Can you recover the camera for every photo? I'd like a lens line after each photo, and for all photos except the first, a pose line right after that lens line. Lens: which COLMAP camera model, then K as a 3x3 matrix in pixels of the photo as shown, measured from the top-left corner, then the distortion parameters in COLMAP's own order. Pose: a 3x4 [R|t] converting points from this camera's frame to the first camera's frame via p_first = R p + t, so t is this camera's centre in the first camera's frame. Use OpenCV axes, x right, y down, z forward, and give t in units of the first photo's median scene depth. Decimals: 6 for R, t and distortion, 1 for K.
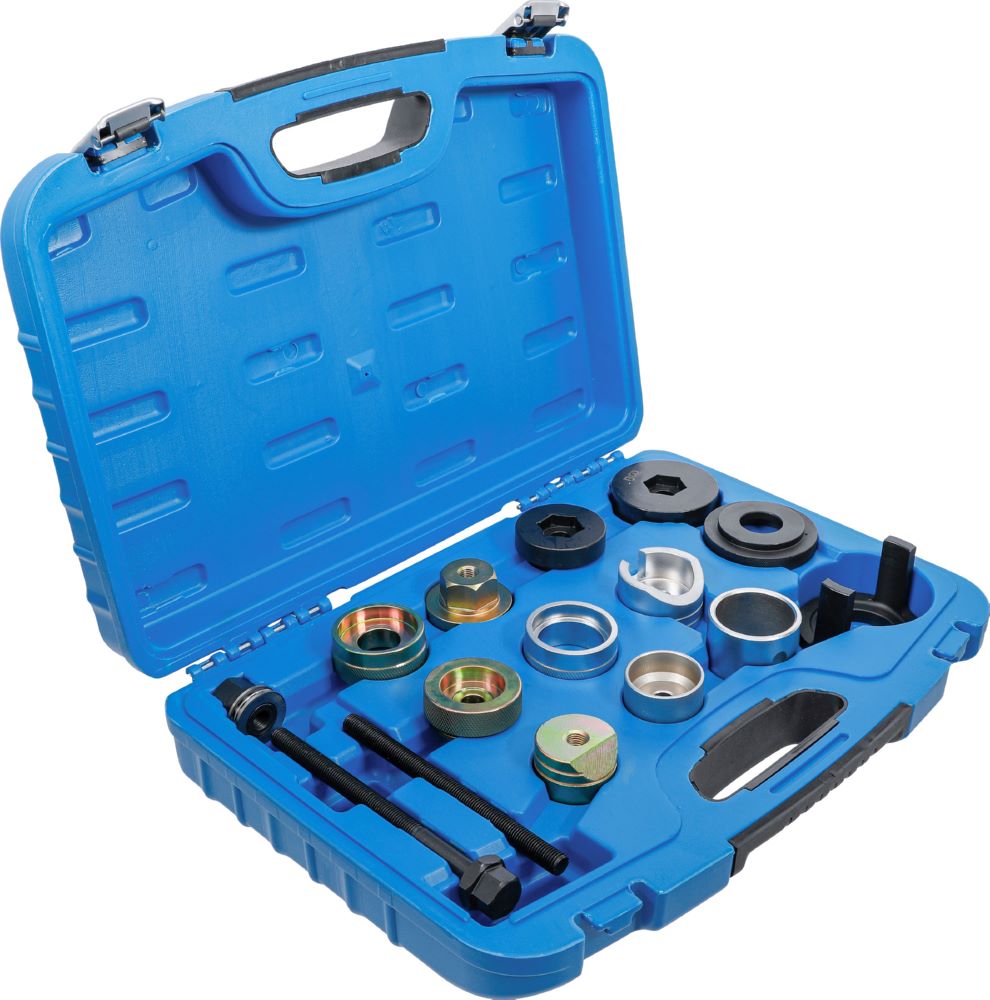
lens RADIAL K [[1526.7, 0, 491.3], [0, 1526.7, 498.2], [0, 0, 1]] dist [-0.007612, 0.000000]
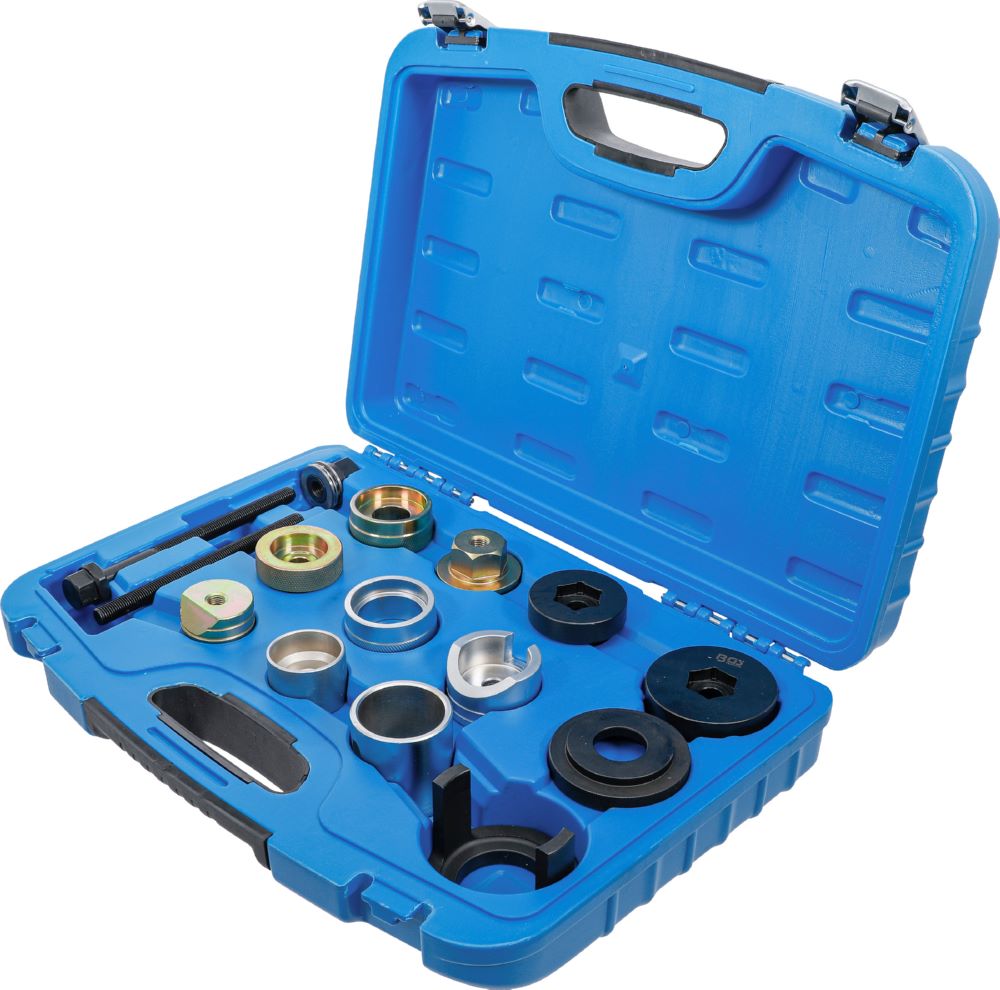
lens RADIAL K [[1526.7, 0, 496.3], [0, 1526.7, 496.9], [0, 0, 1]] dist [-0.007612, 0.000000]
pose [[0.038341, 0.506836, -0.861190, 0.862855], [-0.511651, 0.750237, 0.418757, -0.413674], [0.858337, 0.424573, 0.288088, 0.711424]]
